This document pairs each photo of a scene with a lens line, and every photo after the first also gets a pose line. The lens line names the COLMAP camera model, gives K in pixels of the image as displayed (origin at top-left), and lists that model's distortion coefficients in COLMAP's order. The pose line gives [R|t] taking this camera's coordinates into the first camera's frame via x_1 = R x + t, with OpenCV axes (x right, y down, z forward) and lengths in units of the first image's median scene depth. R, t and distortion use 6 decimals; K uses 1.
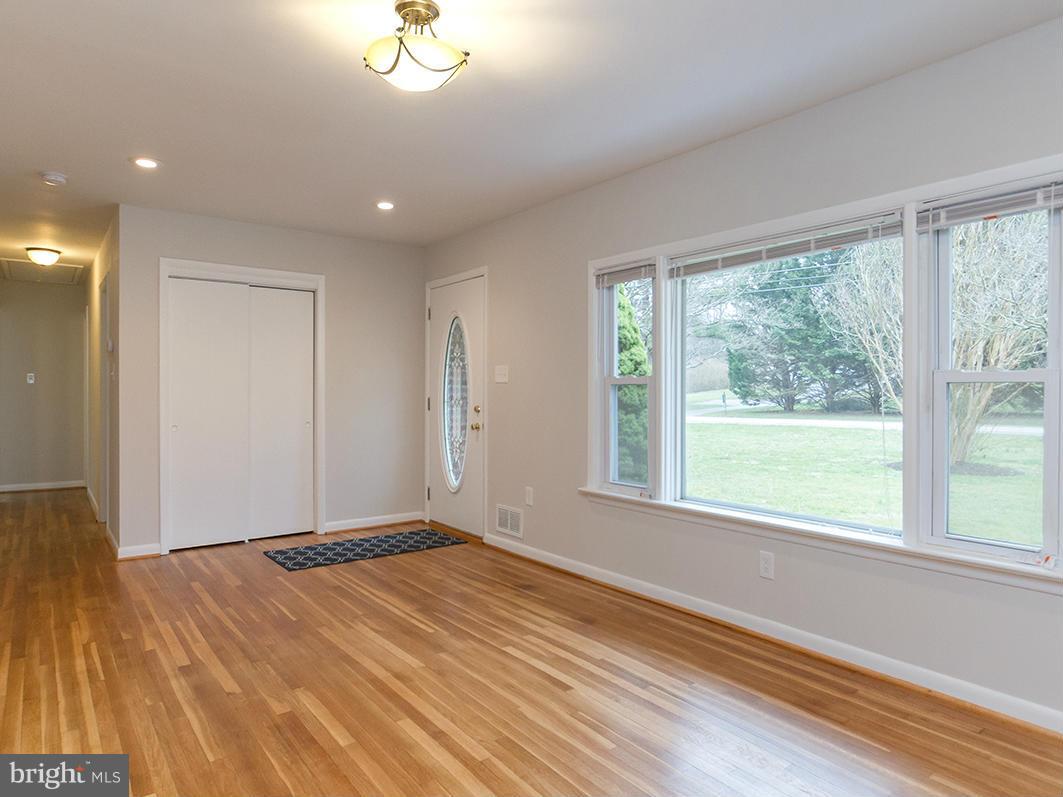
lens RADIAL K [[683.3, 0, 534.2], [0, 683.3, 382.7], [0, 0, 1]] dist [0.001944, 0.000409]
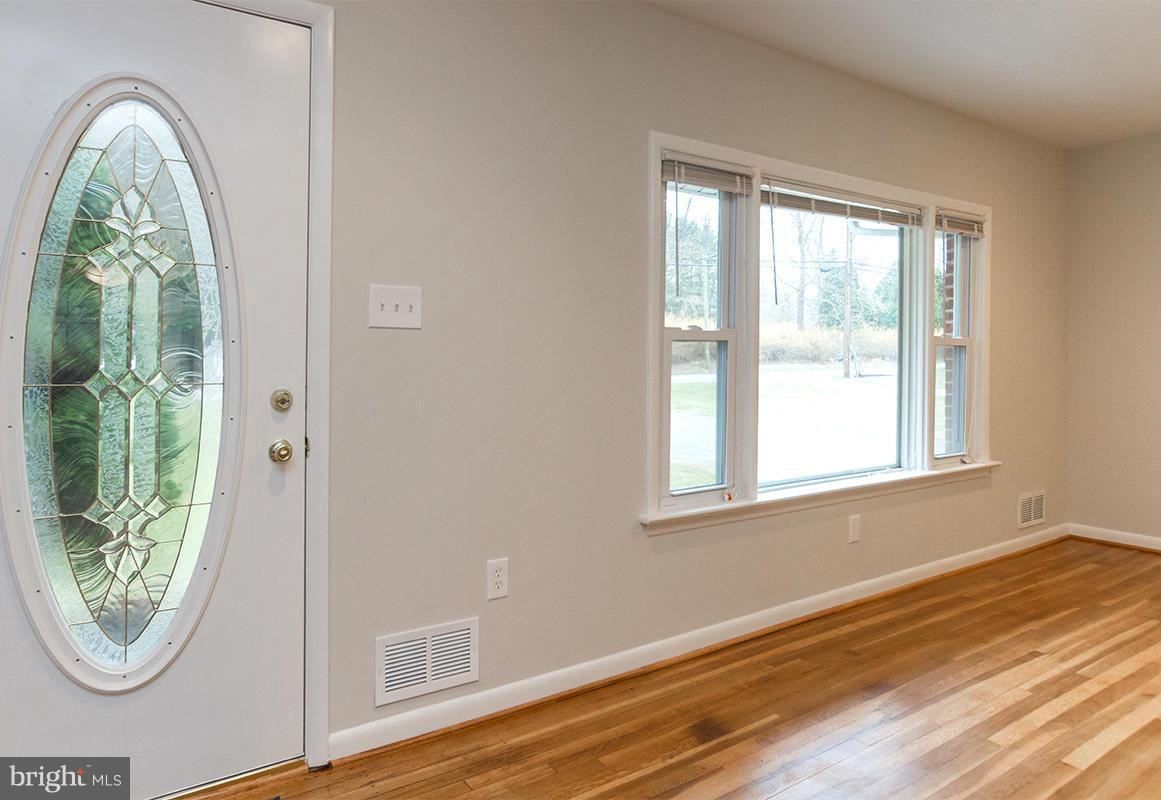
lens RADIAL K [[647.5, 0, 580.0], [0, 647.5, 352.4], [0, 0, 1]] dist [-0.001079, -0.001076]
pose [[0.112570, 0.005900, 0.993626, -0.524161], [-0.009431, 0.999944, -0.004869, 0.019409], [-0.993599, -0.008823, 0.112620, 1.078469]]
